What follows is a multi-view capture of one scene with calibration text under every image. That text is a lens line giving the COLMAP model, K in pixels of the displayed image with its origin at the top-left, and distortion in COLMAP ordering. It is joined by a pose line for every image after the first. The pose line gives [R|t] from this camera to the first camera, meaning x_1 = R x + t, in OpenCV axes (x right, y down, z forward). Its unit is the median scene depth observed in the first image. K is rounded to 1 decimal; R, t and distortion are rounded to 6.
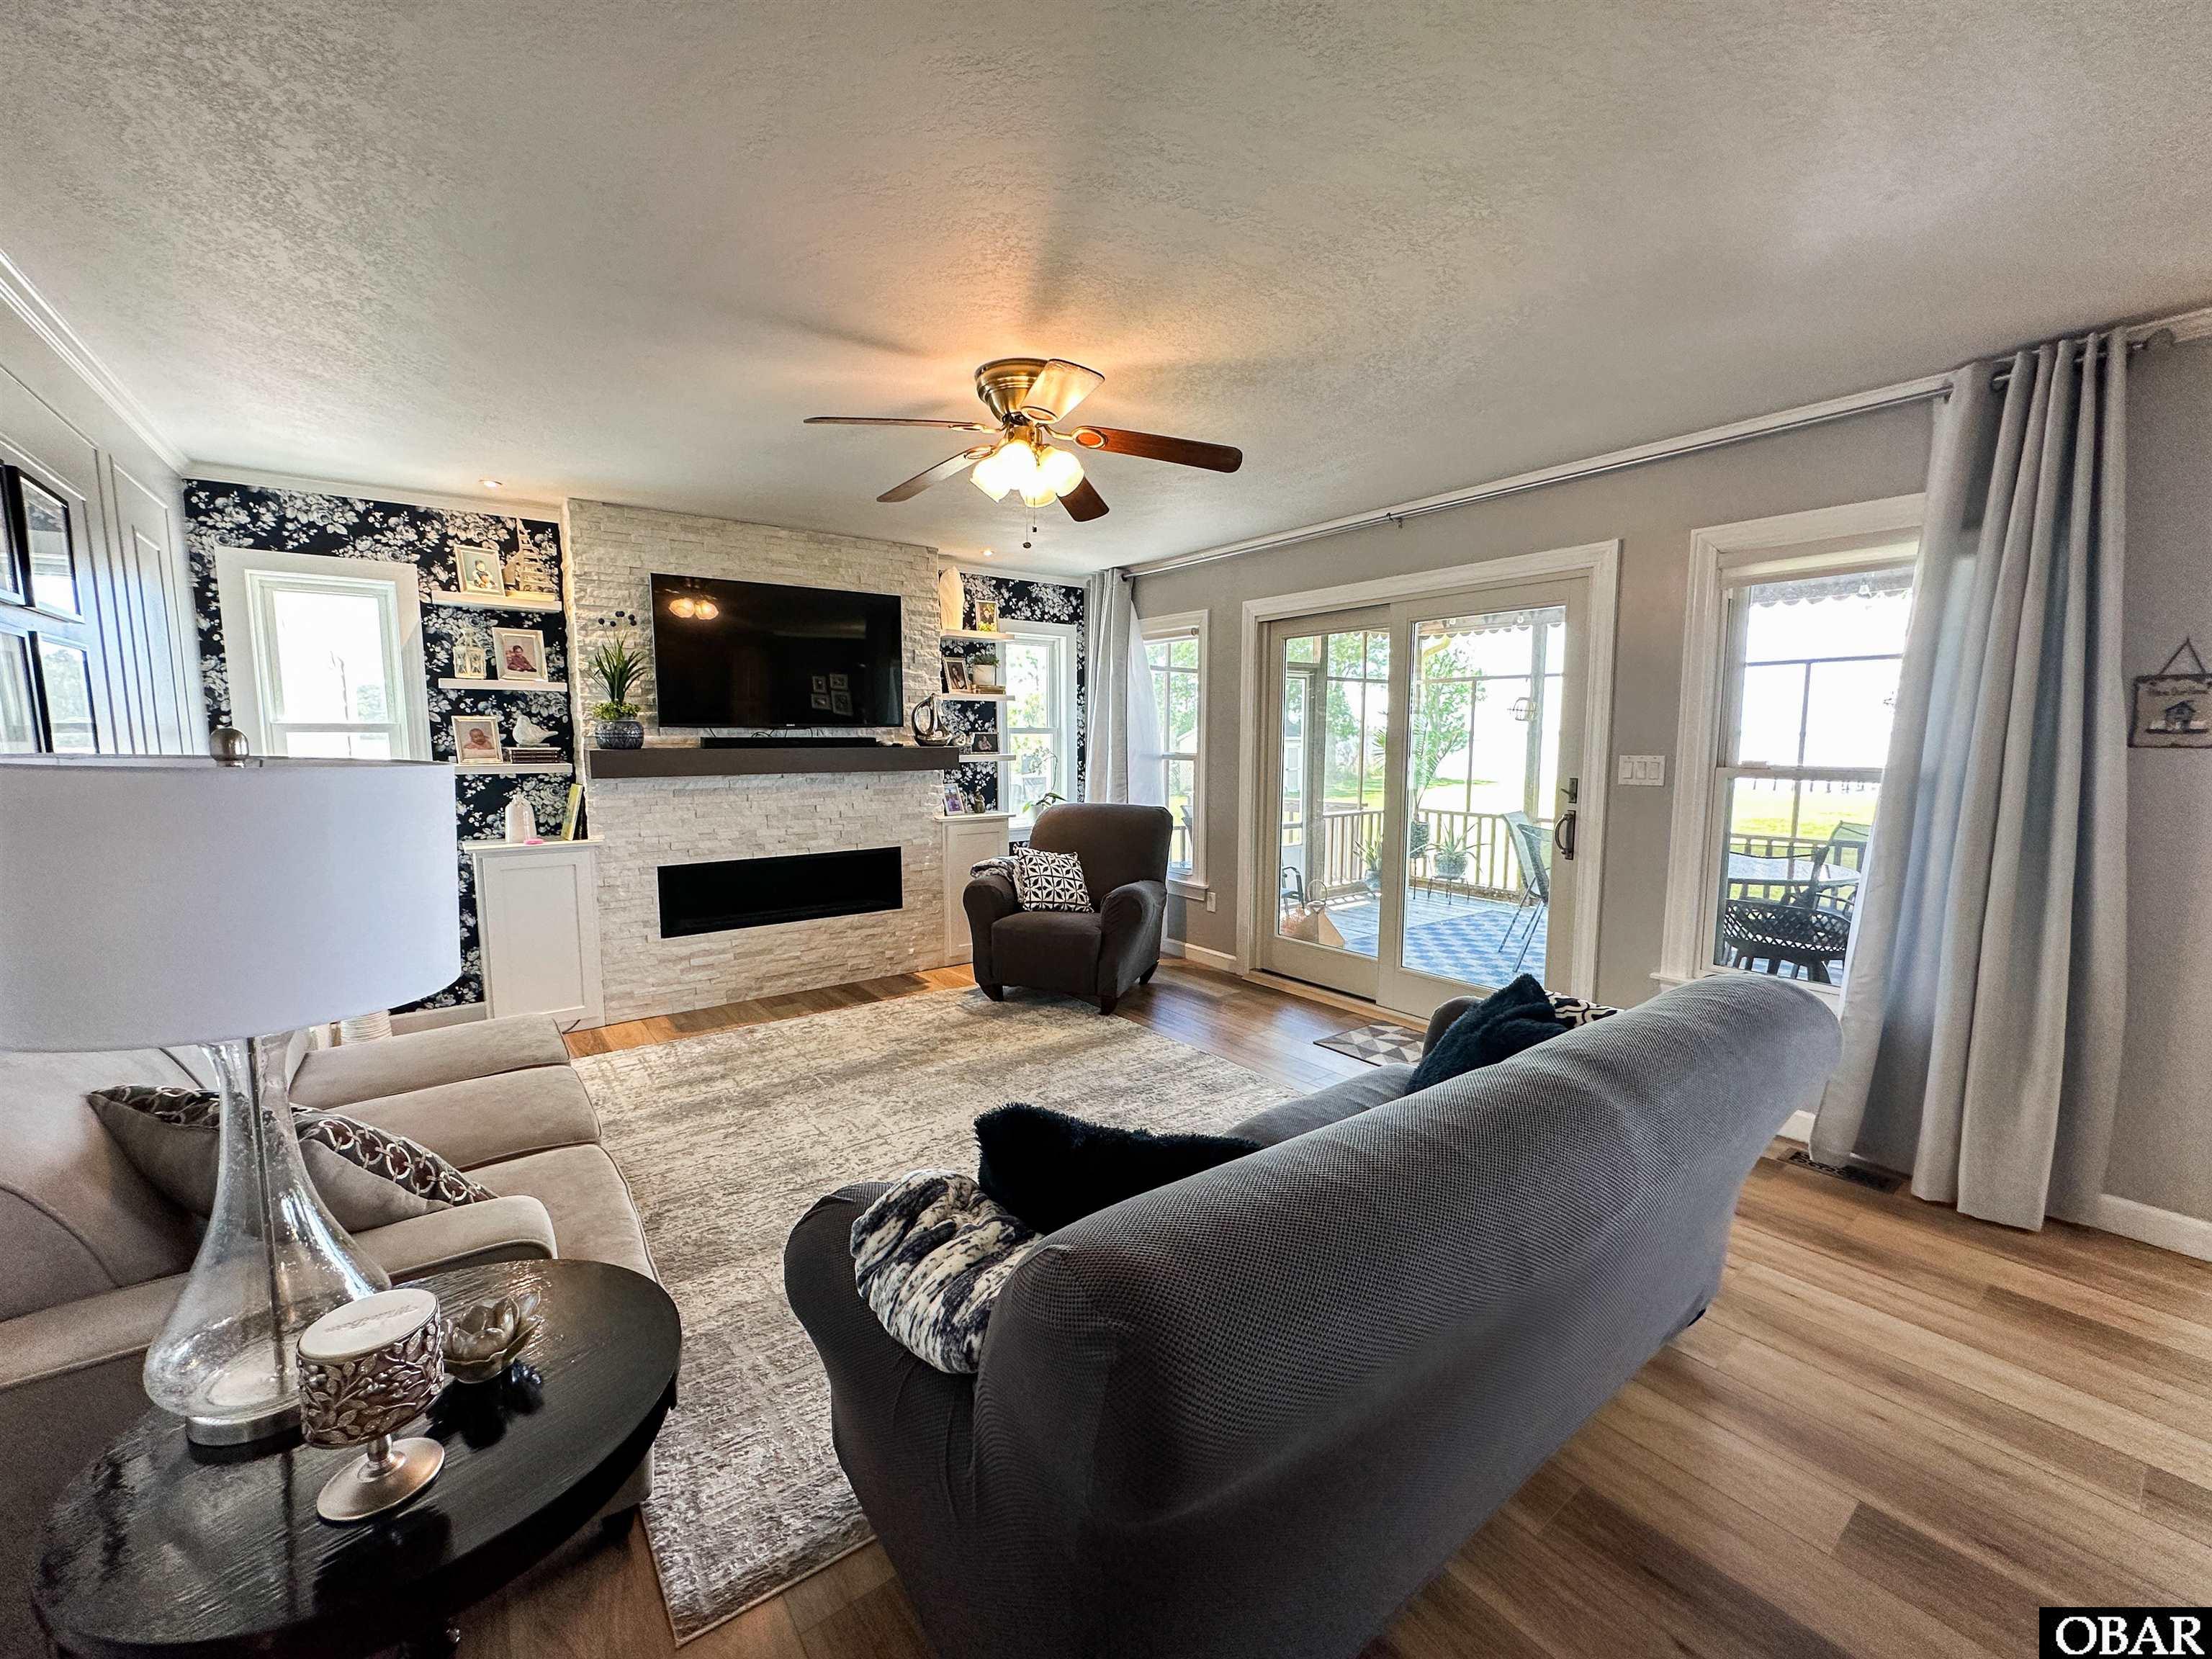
lens RADIAL K [[882.9, 0, 1105.1], [0, 882.9, 834.8], [0, 0, 1]] dist [-0.003340, 0.000921]
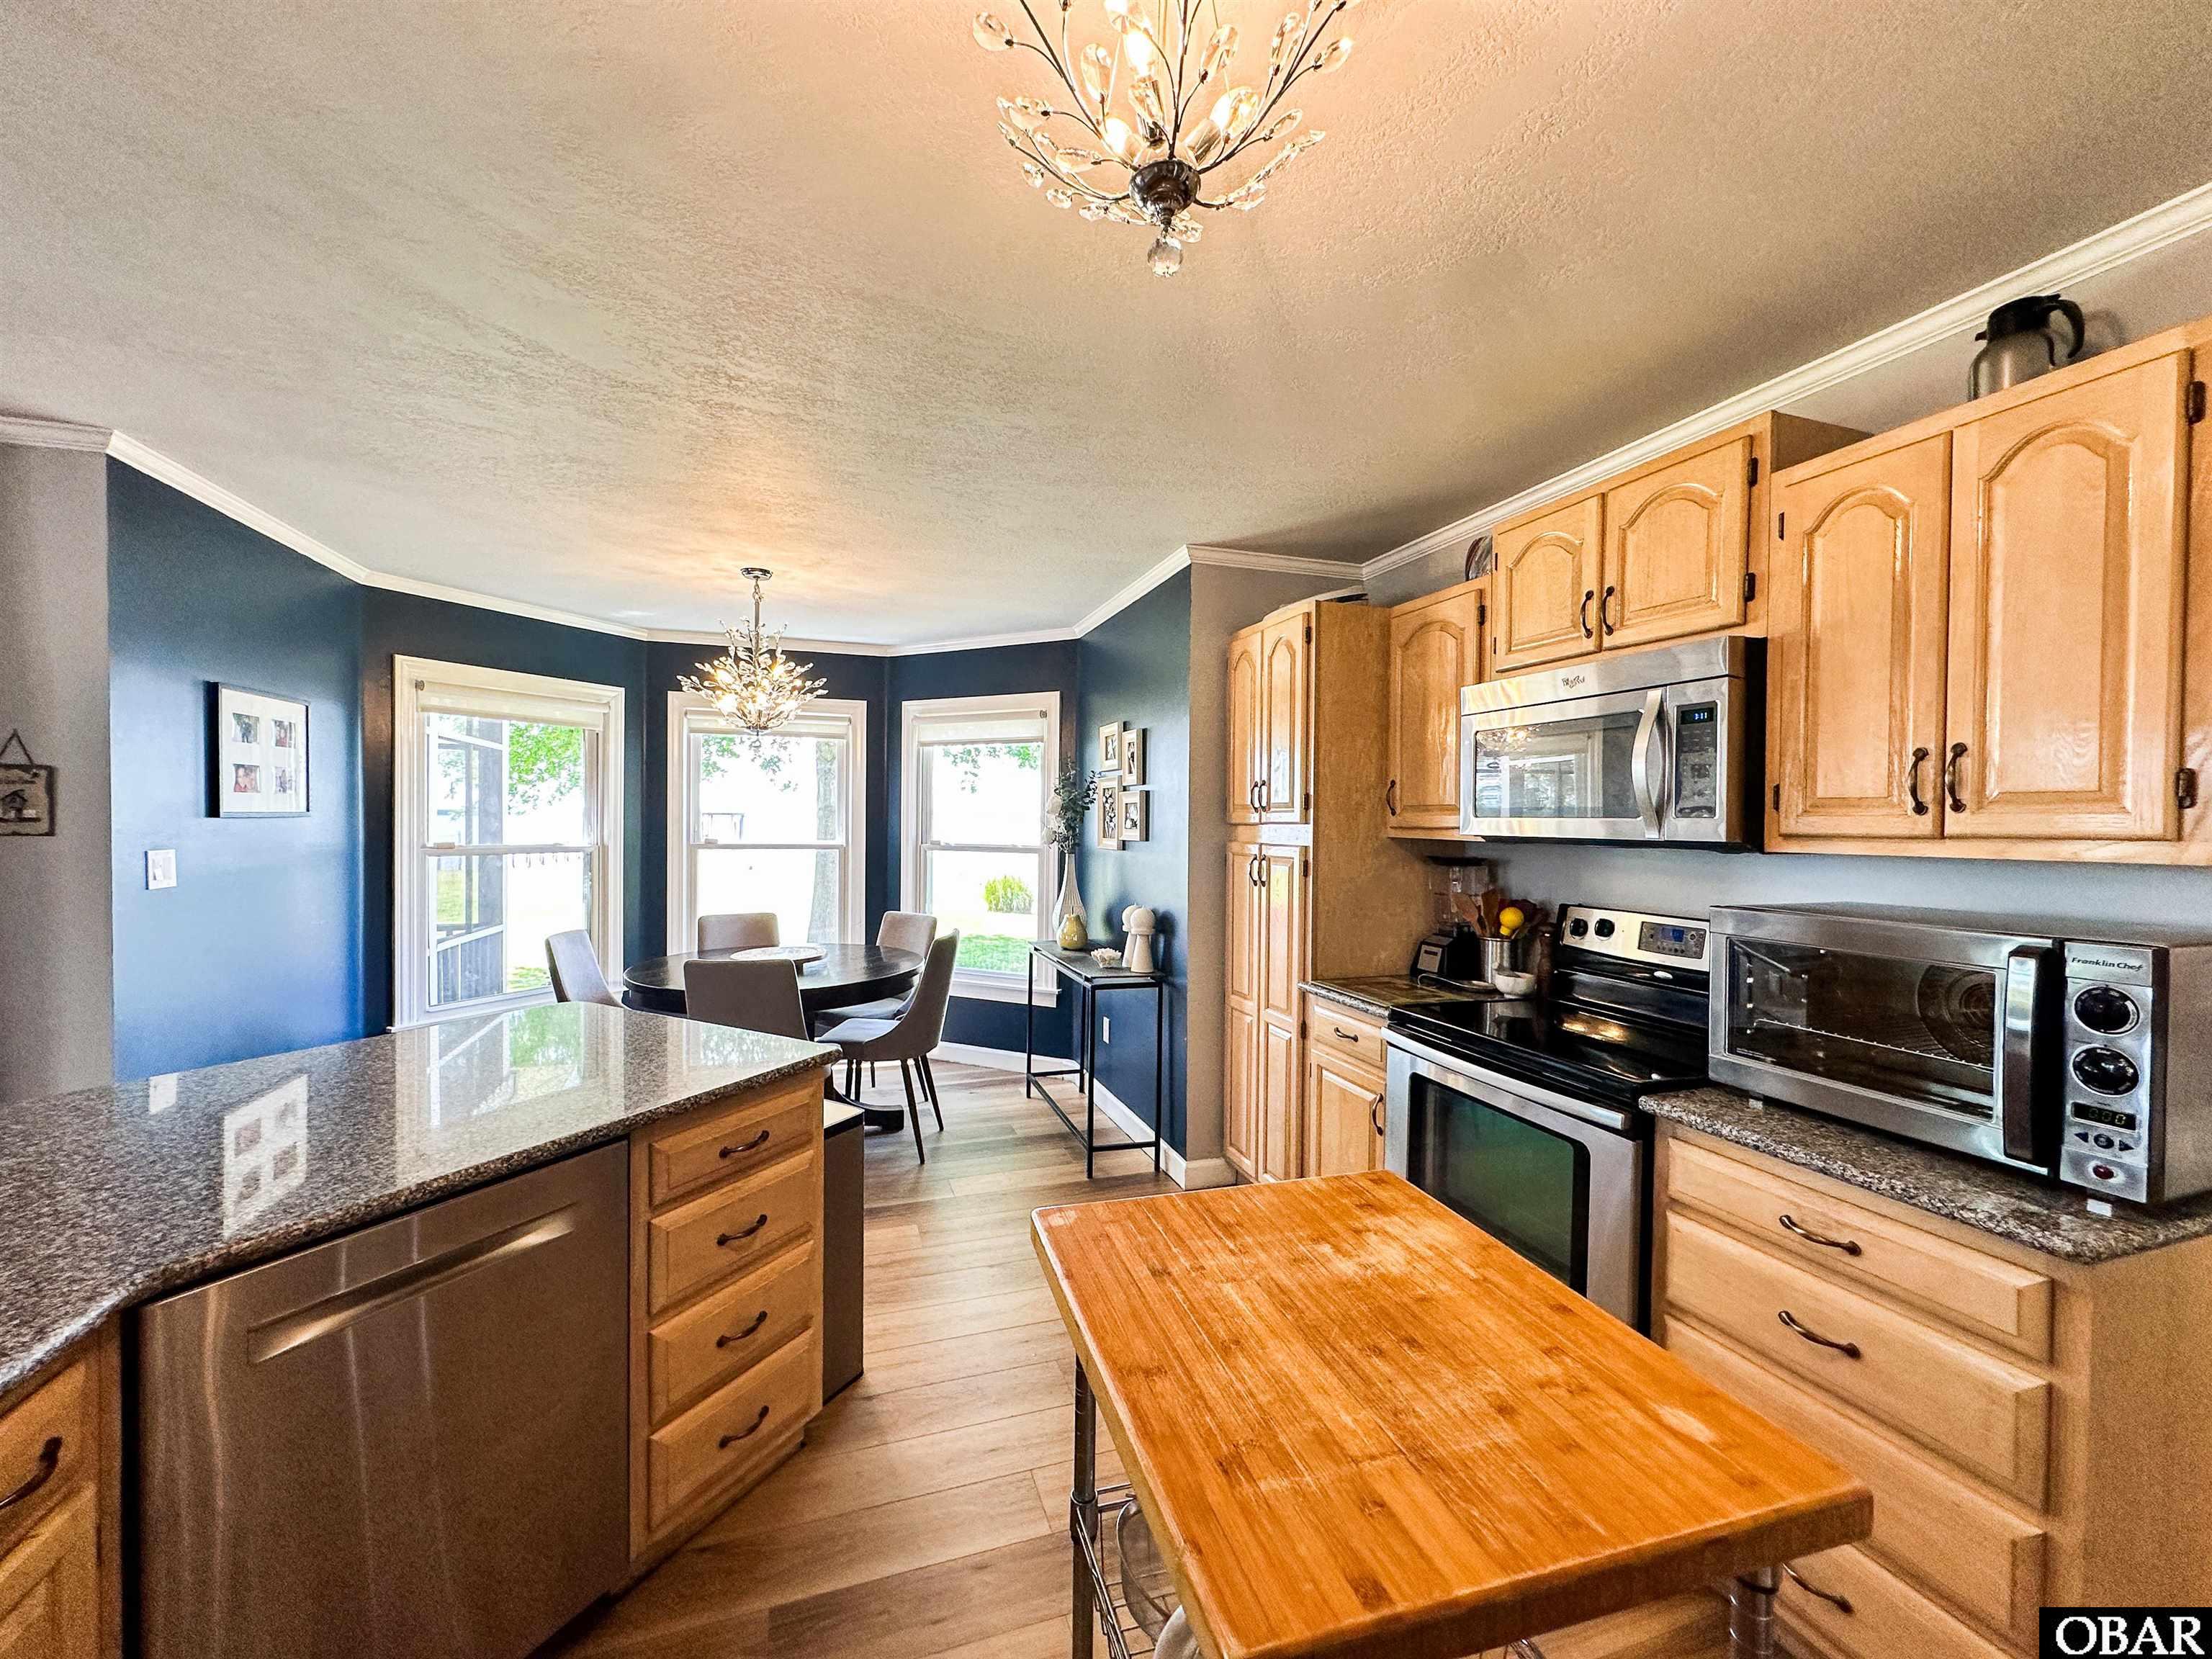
lens RADIAL K [[882.9, 0, 1108.0], [0, 882.9, 824.4], [0, 0, 1]] dist [-0.003340, 0.000921]
pose [[0.308060, -0.004715, 0.951355, 0.365362], [0.098239, 0.994800, -0.026880, 0.021973], [-0.946281, 0.101741, 0.306921, -0.284500]]
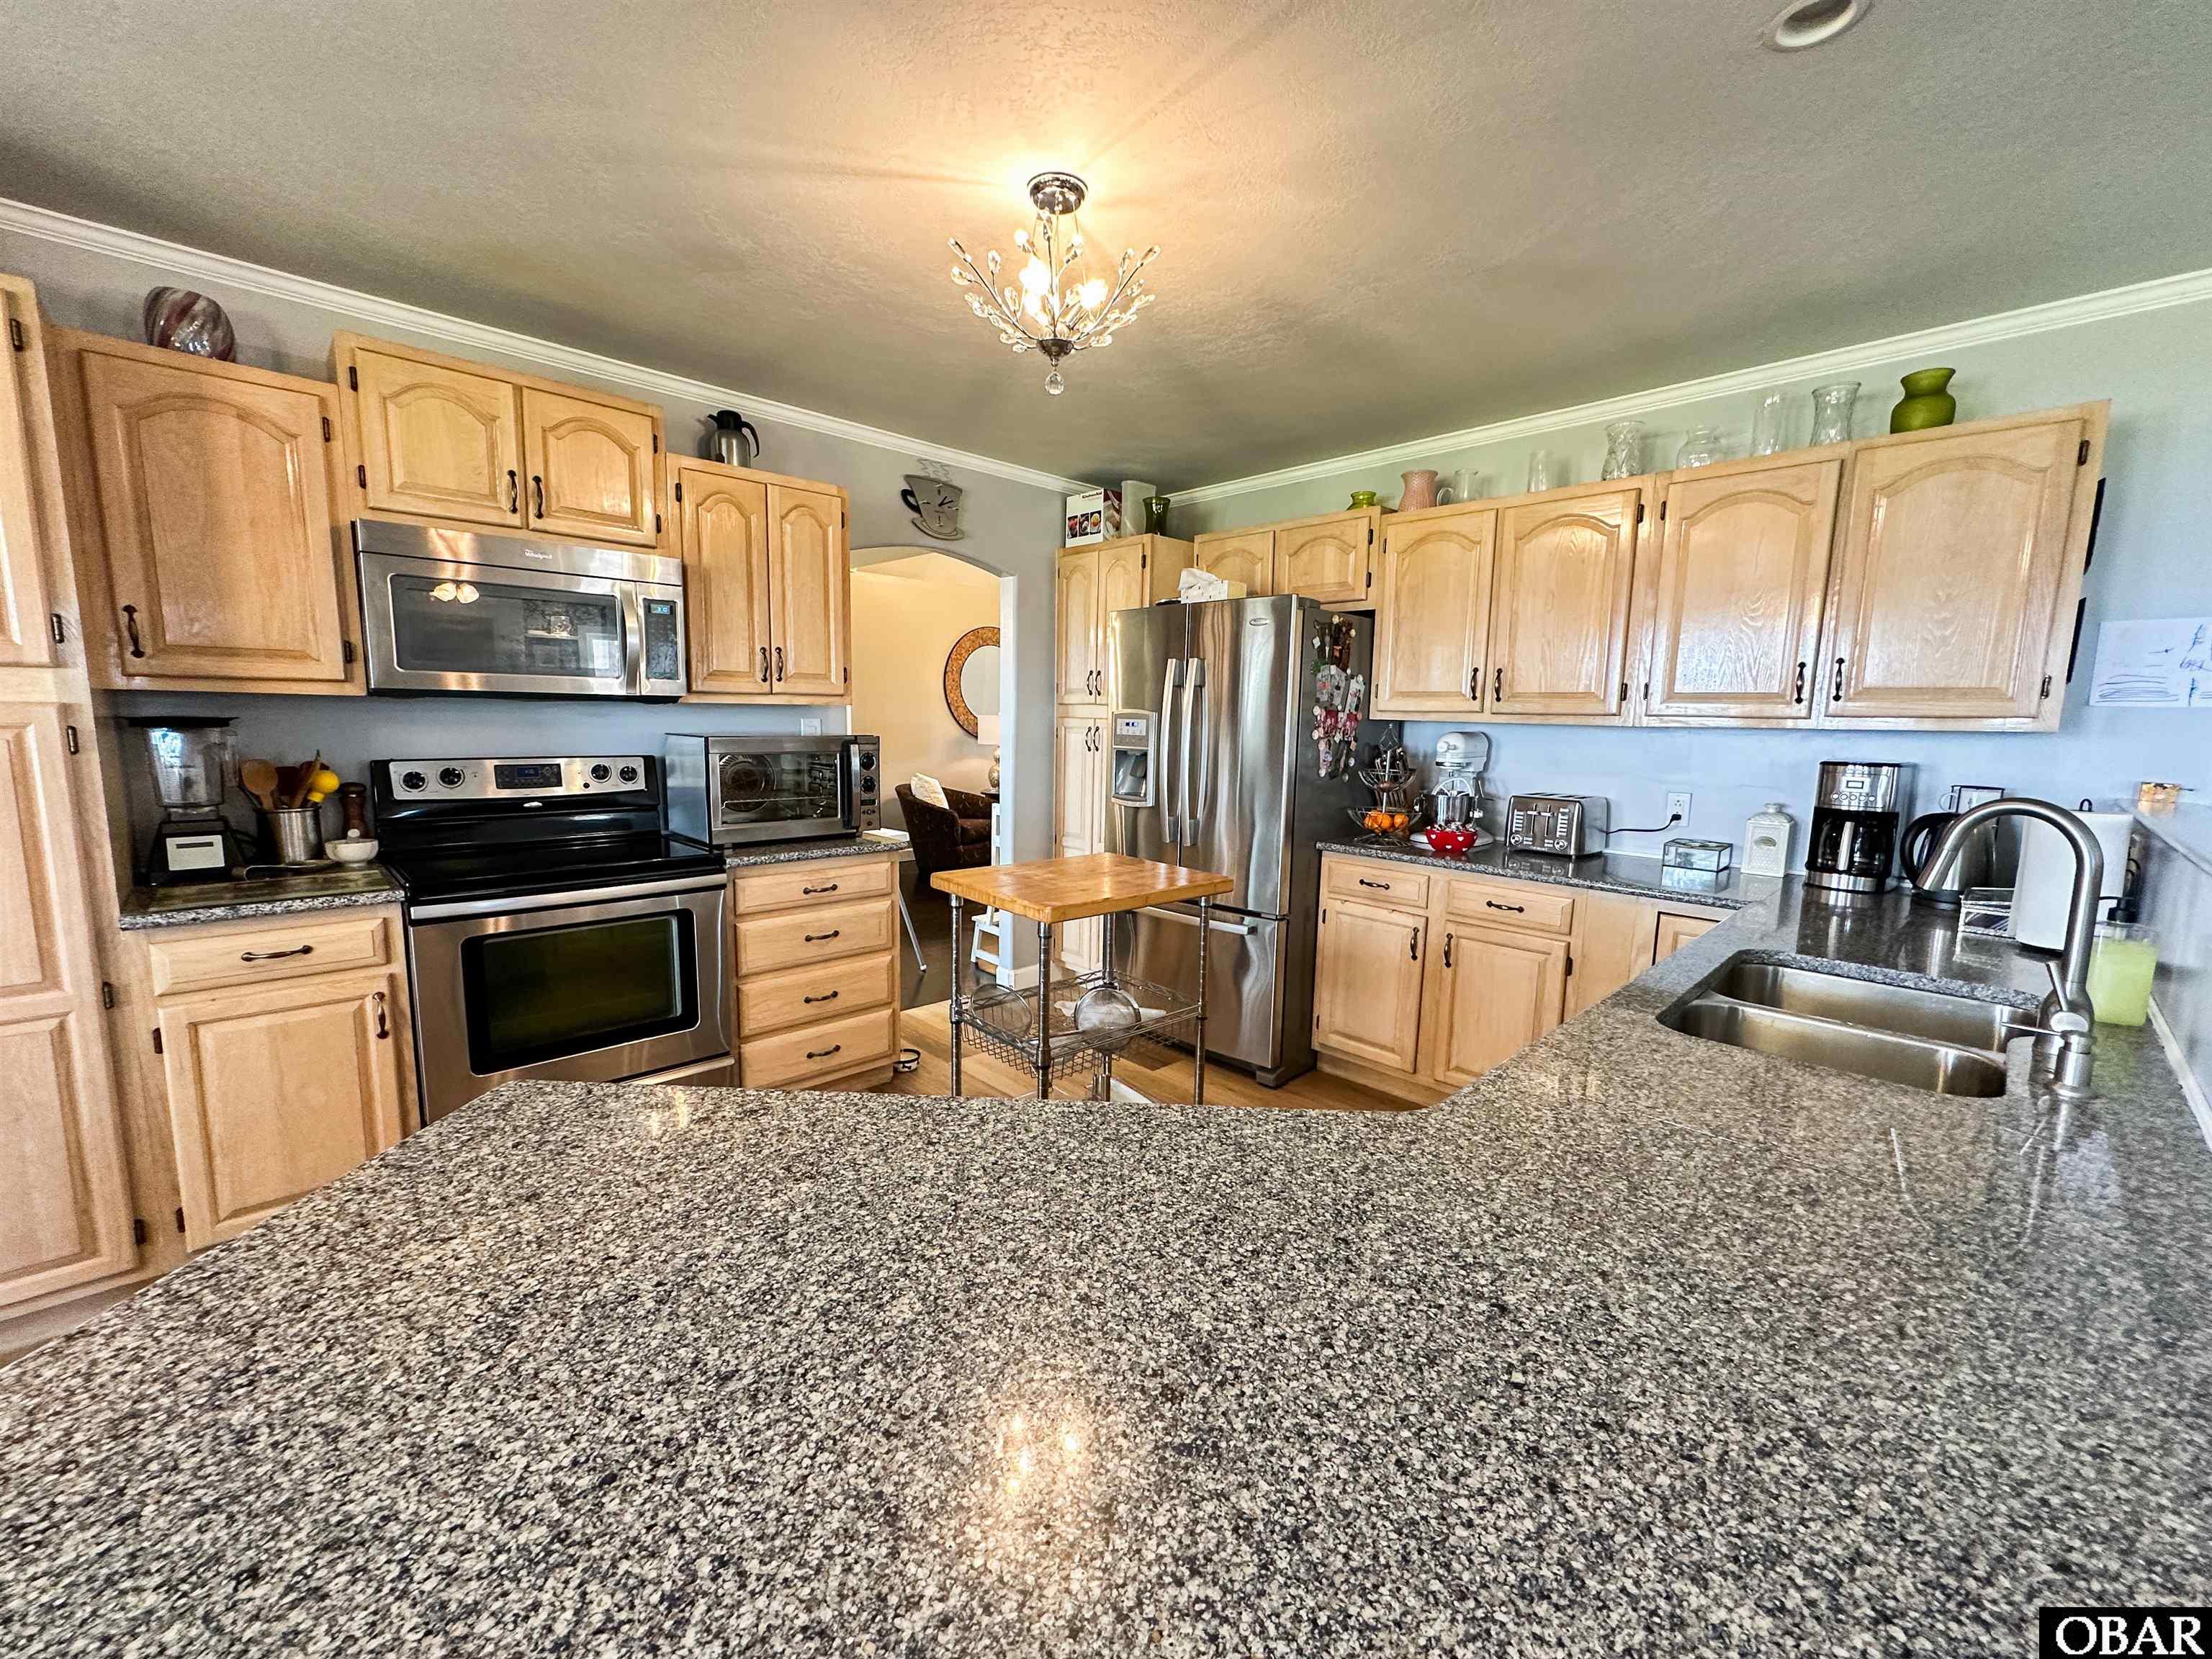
lens RADIAL K [[882.9, 0, 1105.5], [0, 882.9, 832.9], [0, 0, 1]] dist [-0.003340, 0.000921]
pose [[-0.992699, -0.002840, -0.120584, 0.633585], [-0.032458, 0.969136, 0.244381, -0.023989], [0.116168, 0.246511, -0.962152, 0.266277]]
